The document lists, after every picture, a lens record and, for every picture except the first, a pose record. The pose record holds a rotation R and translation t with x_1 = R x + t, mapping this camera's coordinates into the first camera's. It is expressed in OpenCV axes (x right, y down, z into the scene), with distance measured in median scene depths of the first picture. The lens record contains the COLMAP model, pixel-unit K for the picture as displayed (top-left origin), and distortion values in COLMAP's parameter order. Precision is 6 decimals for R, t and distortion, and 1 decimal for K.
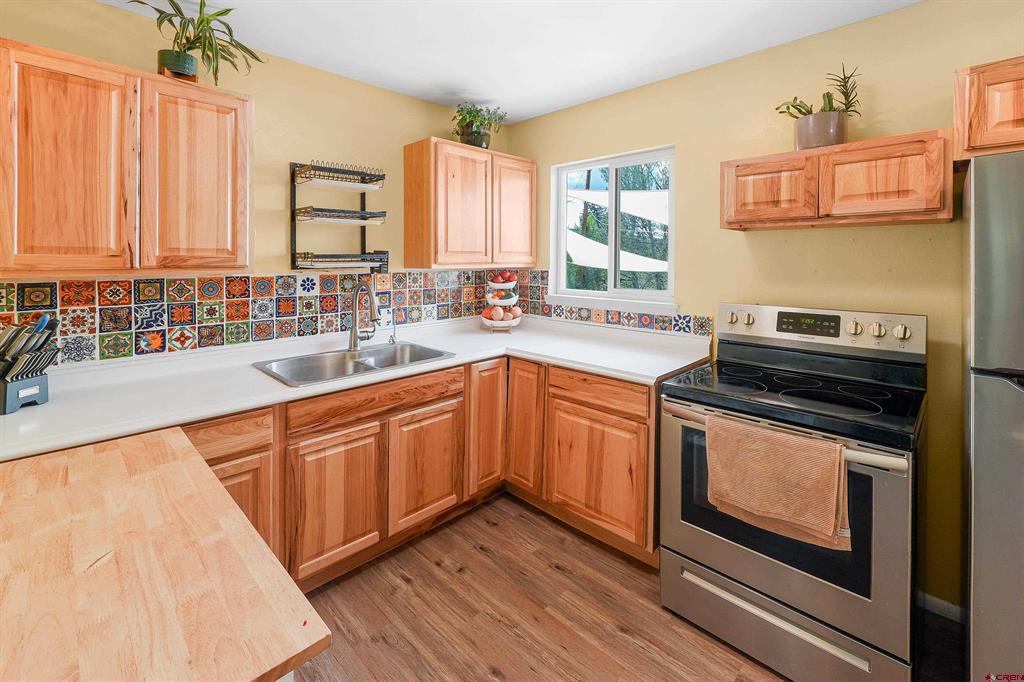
lens RADIAL K [[449.9, 0, 512.3], [0, 449.9, 263.7], [0, 0, 1]] dist [-0.000076, 0.000033]
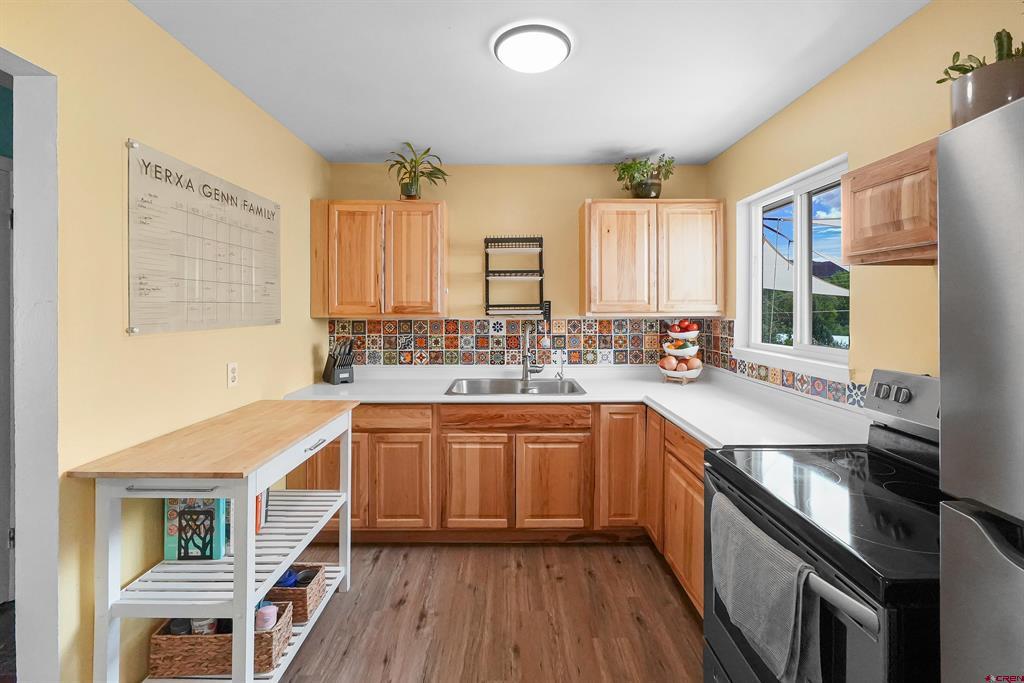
lens RADIAL K [[444.5, 0, 510.0], [0, 444.5, 307.0], [0, 0, 1]] dist [-0.000572, 0.000063]
pose [[0.703846, -0.002715, -0.710347, 0.534119], [-0.005620, 0.999940, -0.009390, -0.000443], [0.710330, 0.010601, 0.703789, 0.093035]]
